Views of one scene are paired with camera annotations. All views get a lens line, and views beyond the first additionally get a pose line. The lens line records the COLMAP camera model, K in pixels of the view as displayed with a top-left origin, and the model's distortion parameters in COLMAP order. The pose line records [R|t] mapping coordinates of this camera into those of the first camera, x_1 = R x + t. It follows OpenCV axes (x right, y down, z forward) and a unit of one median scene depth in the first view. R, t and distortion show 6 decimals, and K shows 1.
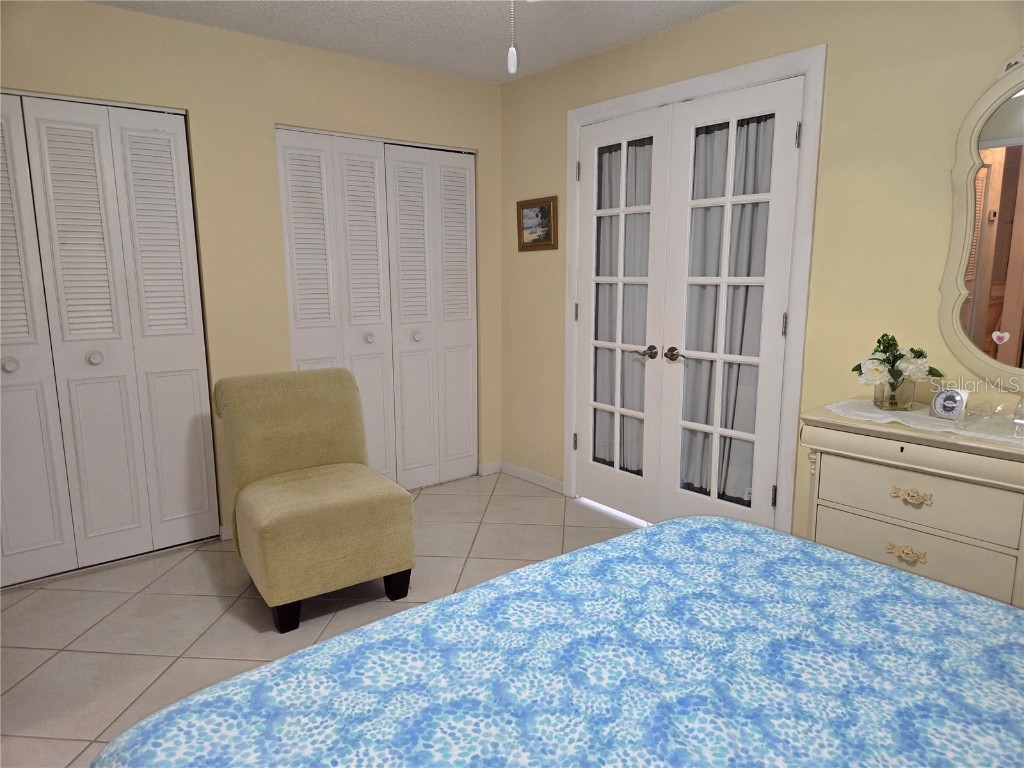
lens RADIAL K [[682.0, 0, 512.0], [0, 682.0, 384.0], [0, 0, 1]] dist [0.068641, 0.000480]
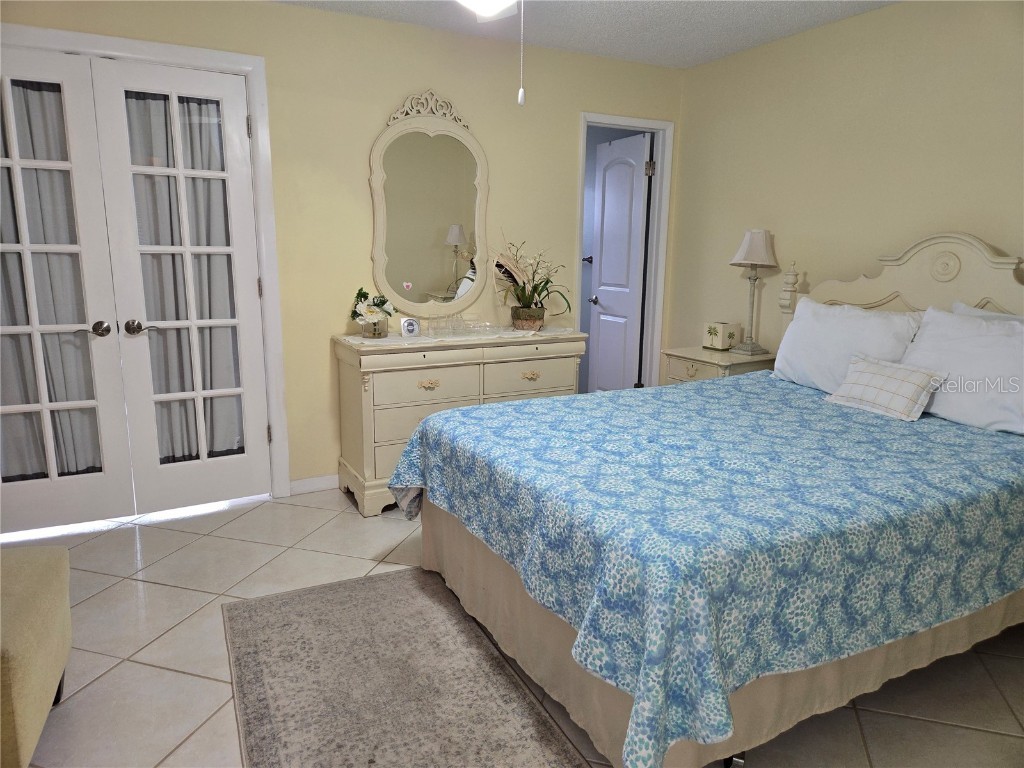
lens RADIAL K [[691.2, 0, 512.0], [0, 691.2, 384.0], [0, 0, 1]] dist [0.057936, -0.070951]
pose [[0.191686, -0.182587, 0.964323, -0.641483], [0.150915, 0.976341, 0.154864, -0.040493], [-0.969784, 0.115846, 0.214706, 0.315667]]
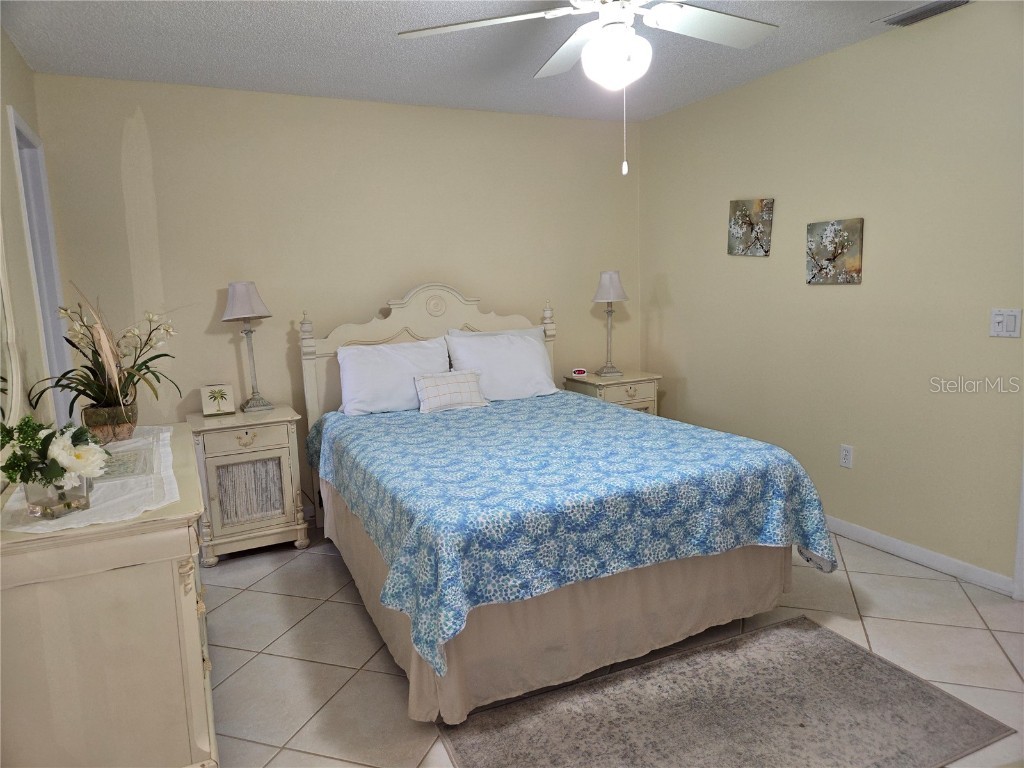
lens RADIAL K [[691.2, 0, 512.0], [0, 691.2, 384.0], [0, 0, 1]] dist [0.057936, -0.070951]
pose [[-0.972581, 0.009201, 0.232384, -0.050591], [0.081718, 0.949021, 0.304435, -0.208400], [-0.217736, 0.315077, -0.923752, 1.170746]]
